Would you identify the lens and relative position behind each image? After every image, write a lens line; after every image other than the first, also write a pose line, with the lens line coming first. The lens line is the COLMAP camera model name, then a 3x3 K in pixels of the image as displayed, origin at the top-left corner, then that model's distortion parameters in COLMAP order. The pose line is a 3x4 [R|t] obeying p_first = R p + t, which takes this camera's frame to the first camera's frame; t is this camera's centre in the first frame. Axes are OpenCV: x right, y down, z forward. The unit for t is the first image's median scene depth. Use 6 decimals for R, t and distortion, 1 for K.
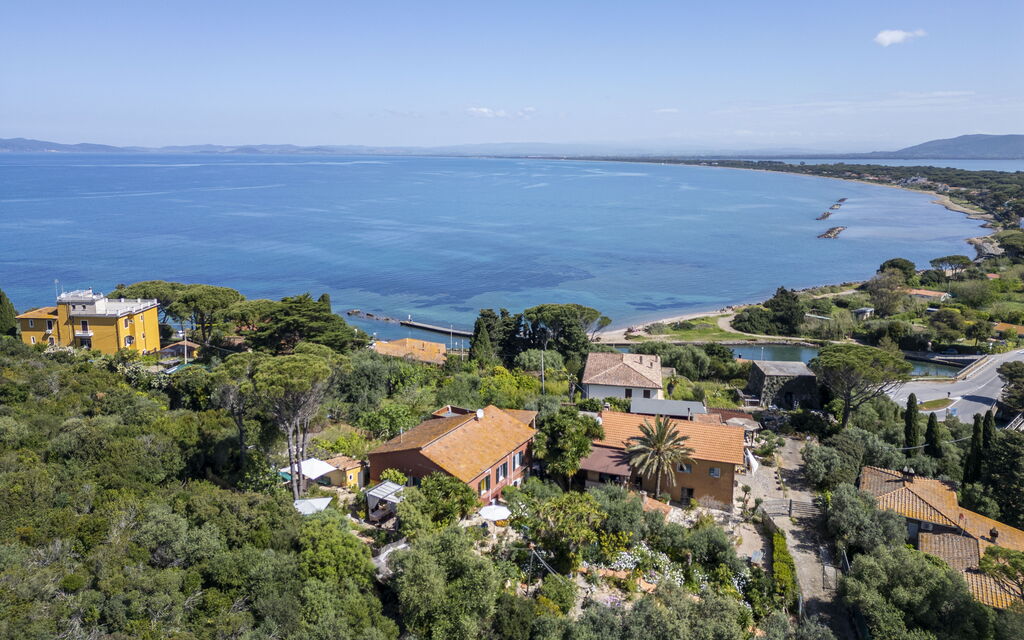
lens RADIAL K [[697.8, 0, 506.6], [0, 697.8, 283.5], [0, 0, 1]] dist [0.072252, -0.067664]
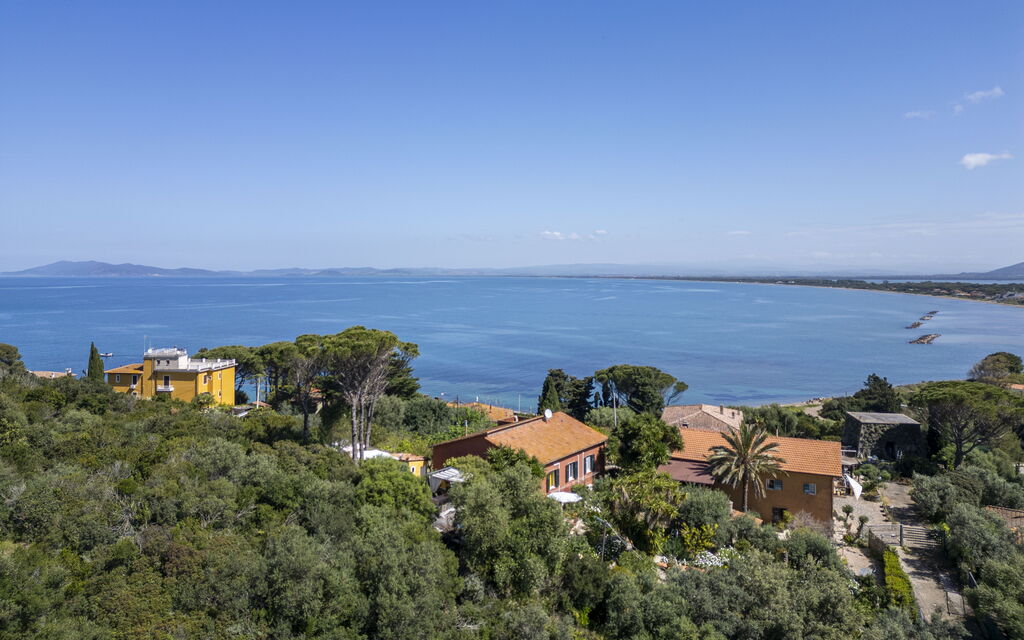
lens RADIAL K [[697.8, 0, 506.6], [0, 697.8, 283.5], [0, 0, 1]] dist [0.072252, -0.067664]
pose [[0.995030, -0.000983, -0.099570, 0.000219], [-0.015945, 0.985473, -0.169081, 0.147700], [0.098290, 0.169828, 0.980560, 0.026978]]
